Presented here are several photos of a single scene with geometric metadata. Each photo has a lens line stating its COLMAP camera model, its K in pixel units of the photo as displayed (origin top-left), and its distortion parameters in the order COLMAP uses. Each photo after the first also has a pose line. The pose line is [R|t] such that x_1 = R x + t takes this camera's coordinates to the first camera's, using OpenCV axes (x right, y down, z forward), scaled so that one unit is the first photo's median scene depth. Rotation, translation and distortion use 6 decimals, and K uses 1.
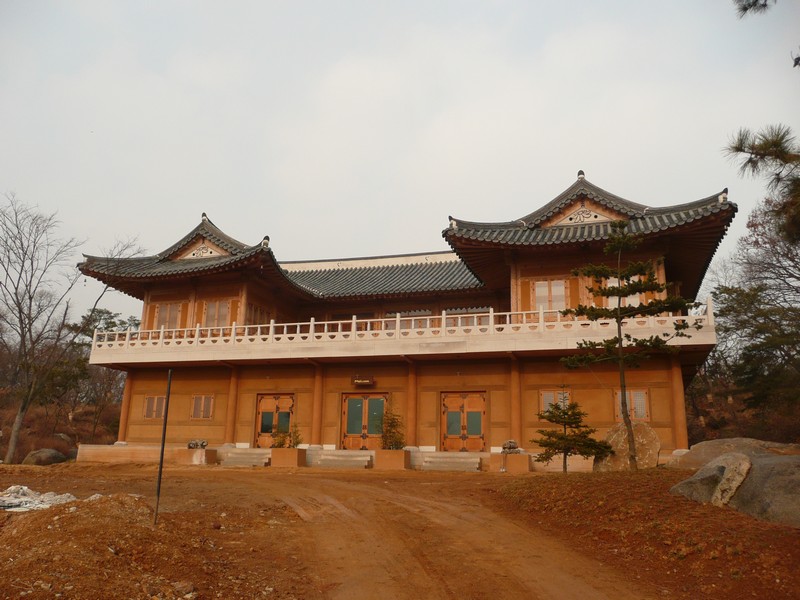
lens RADIAL K [[673.8, 0, 389.9], [0, 673.8, 301.4], [0, 0, 1]] dist [-0.021172, 0.009918]
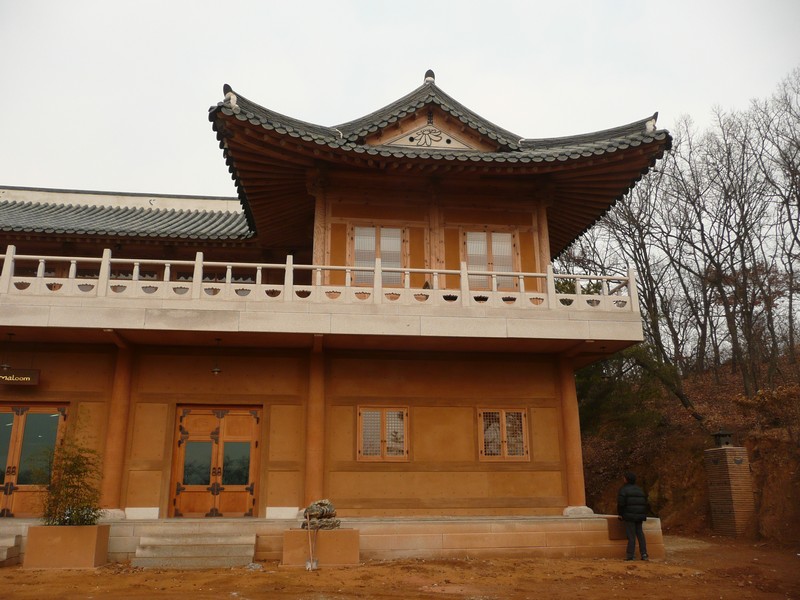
lens RADIAL K [[673.8, 0, 389.9], [0, 673.8, 301.4], [0, 0, 1]] dist [-0.021172, 0.009918]
pose [[0.900569, 0.092938, 0.424663, -0.007172], [-0.081408, 0.995653, -0.045261, 0.062631], [-0.427023, 0.006190, 0.904220, 0.438827]]
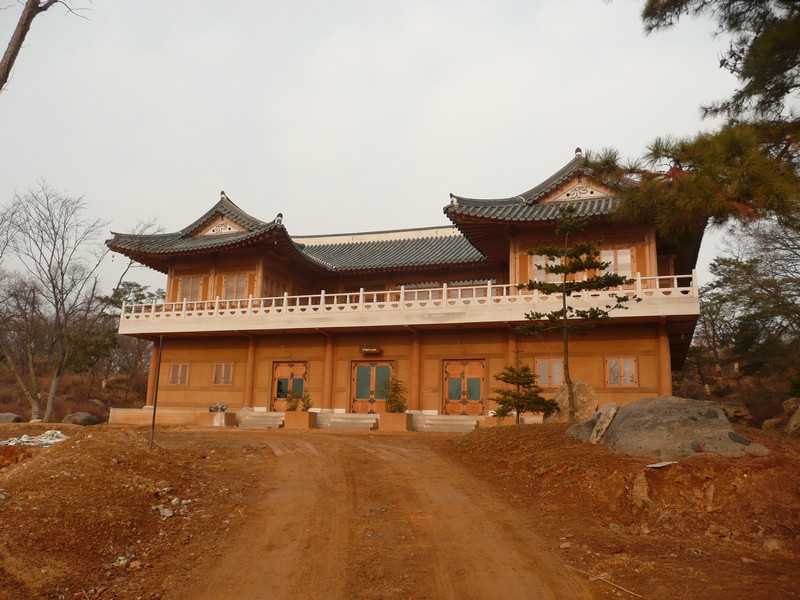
lens RADIAL K [[673.8, 0, 389.9], [0, 673.8, 301.4], [0, 0, 1]] dist [-0.021172, 0.009918]
pose [[0.999117, -0.003121, -0.041896, 0.036636], [0.004945, 0.999041, 0.043506, -0.004213], [0.041720, -0.043675, 0.998174, -0.061455]]
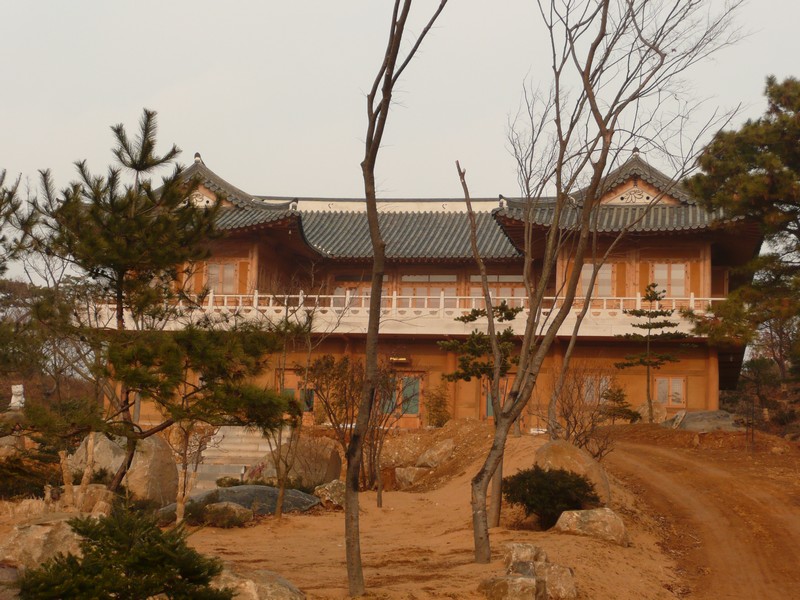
lens RADIAL K [[1441.9, 0, 400.0], [0, 1441.9, 300.0], [0, 0, 1]] dist [0.375580, -2.371486]
pose [[0.991493, 0.032743, 0.125976, -0.308513], [-0.044704, 0.994631, 0.093328, -0.160901], [-0.122243, -0.098165, 0.987634, -1.047571]]
